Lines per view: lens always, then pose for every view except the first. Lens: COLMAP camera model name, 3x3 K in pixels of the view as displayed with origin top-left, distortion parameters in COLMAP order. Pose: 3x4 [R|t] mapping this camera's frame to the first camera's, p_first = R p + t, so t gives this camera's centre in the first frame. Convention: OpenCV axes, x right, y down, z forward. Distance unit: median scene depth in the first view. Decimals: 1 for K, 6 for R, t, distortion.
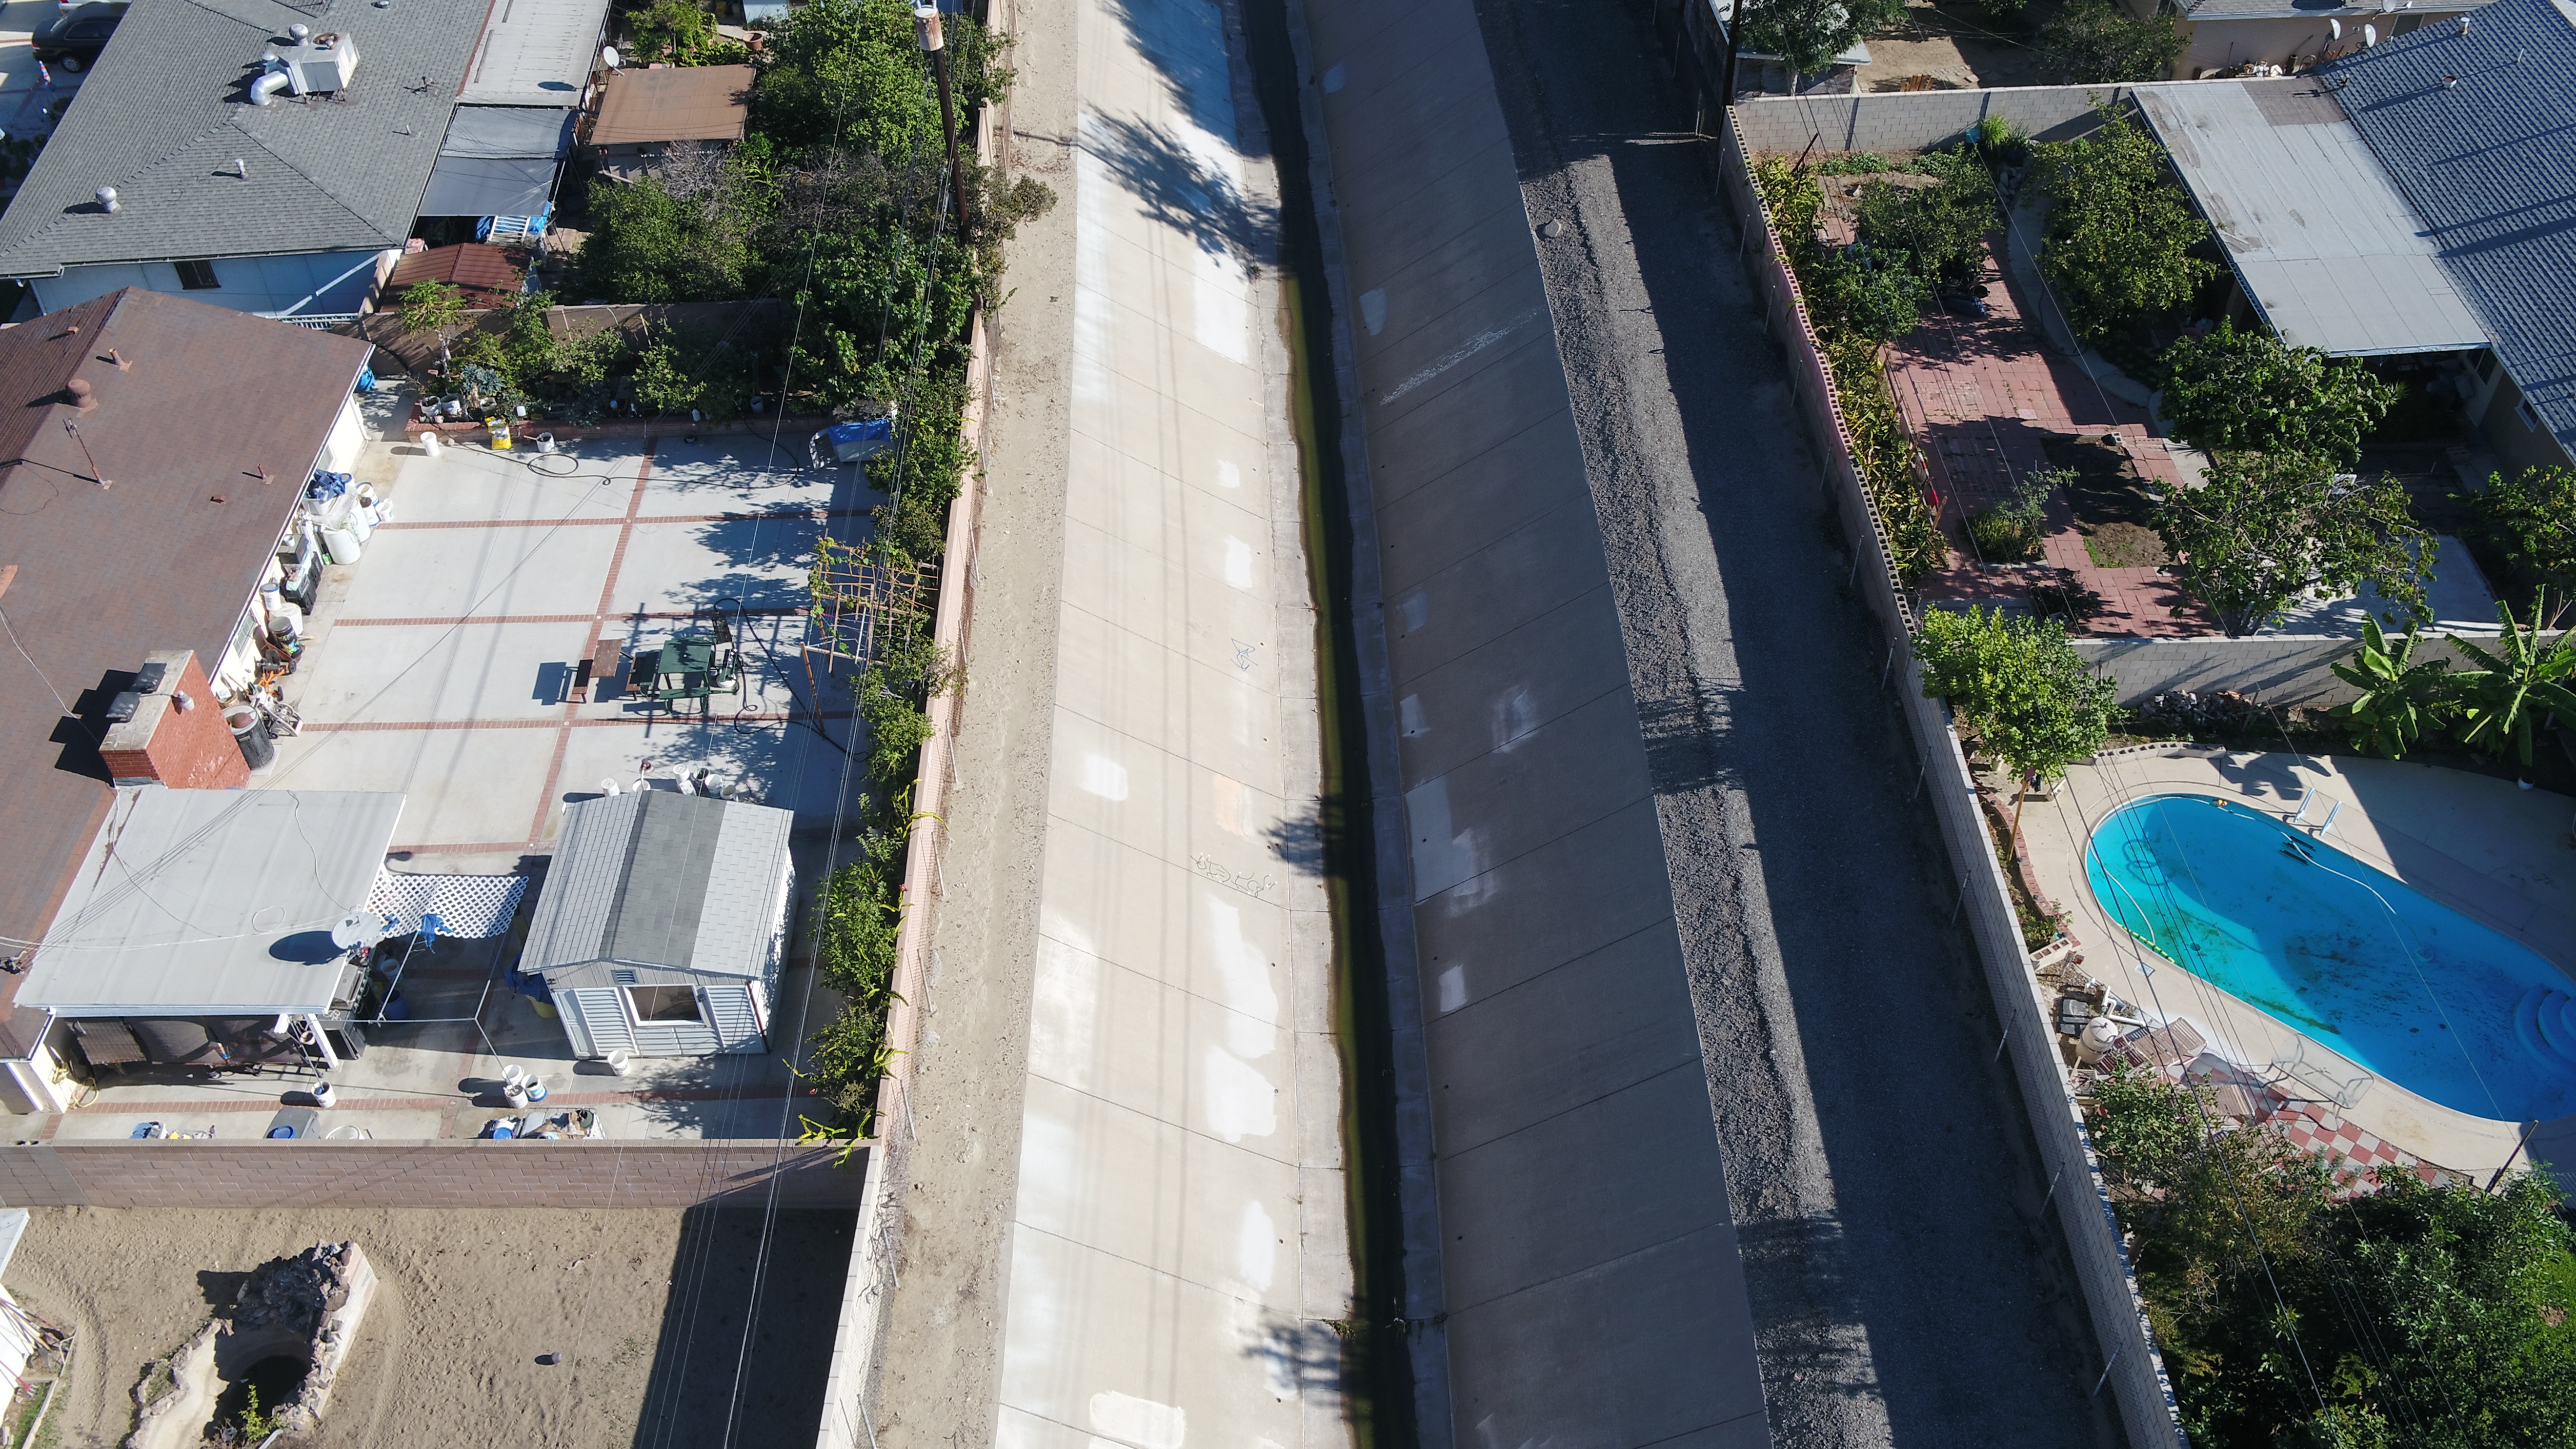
lens RADIAL K [[2221.3, 0, 1292.2], [0, 2221.3, 724.7], [0, 0, 1]] dist [0.001769, 0.001101]
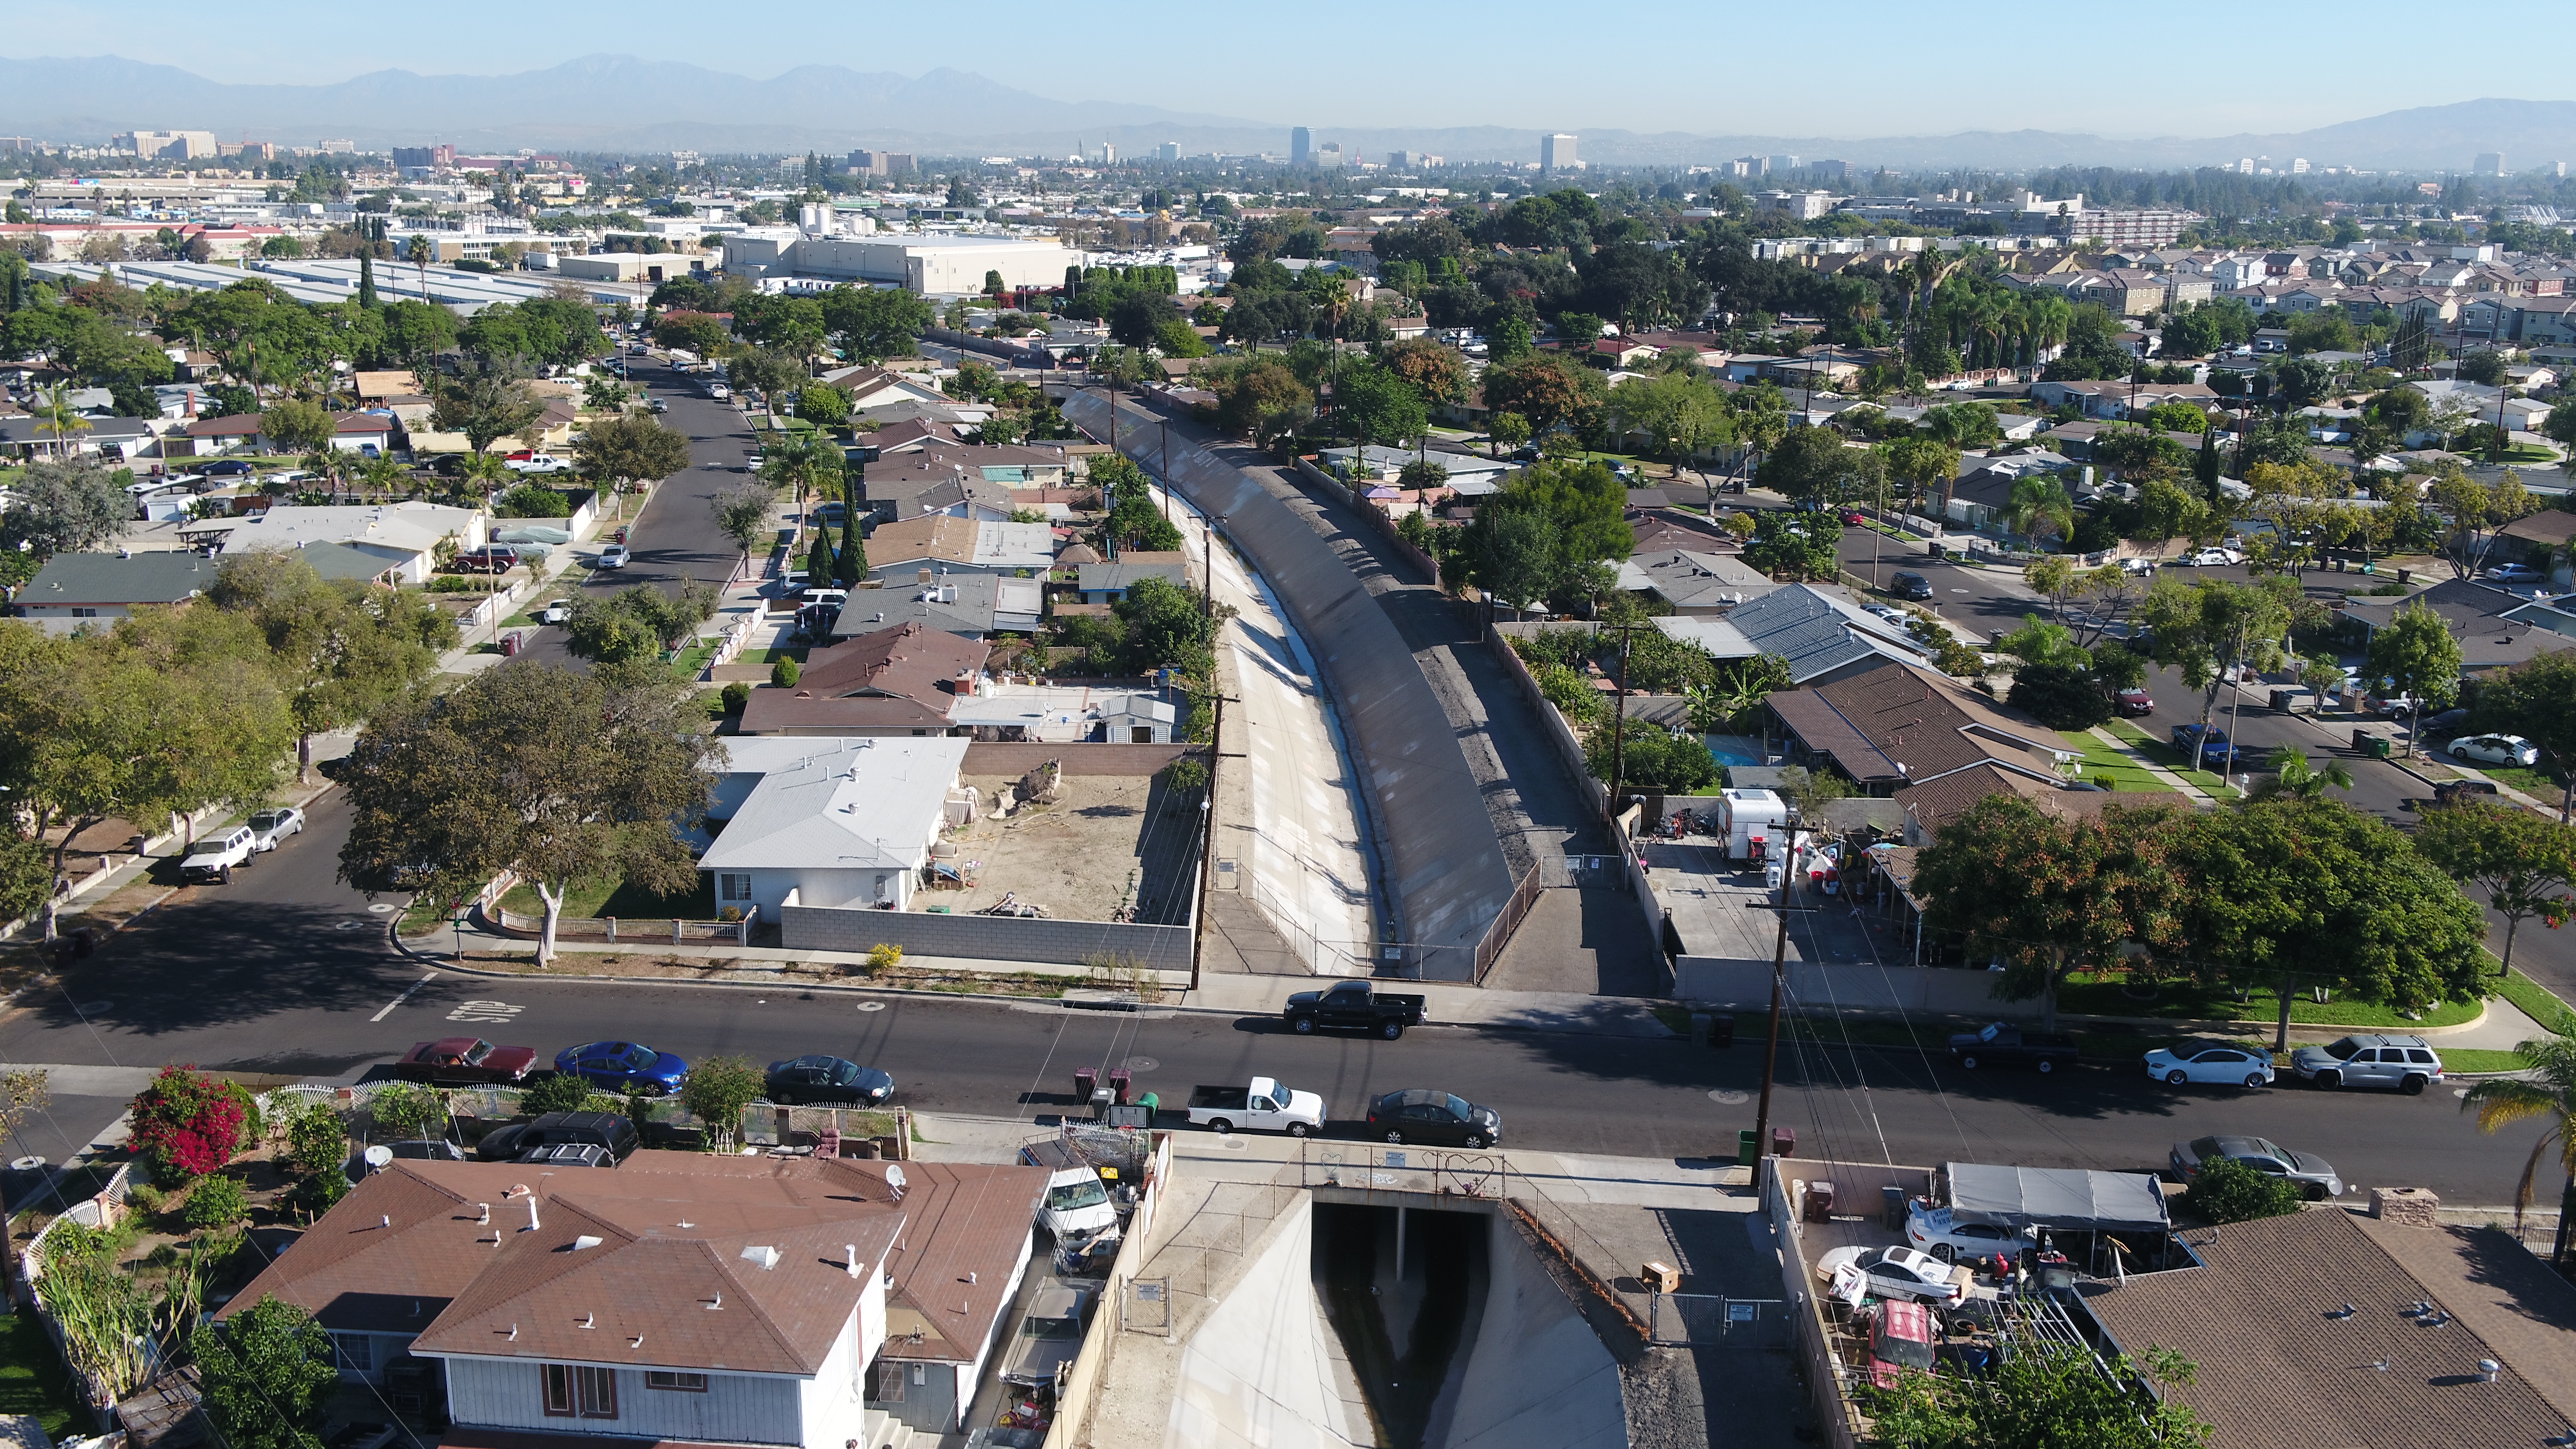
lens RADIAL K [[2221.3, 0, 1285.8], [0, 2221.3, 724.2], [0, 0, 1]] dist [0.001769, 0.001101]
pose [[0.999748, 0.012126, 0.018912, -0.098039], [-0.000982, 0.864605, -0.502451, 1.230065], [-0.022444, 0.502306, 0.864399, -1.265119]]
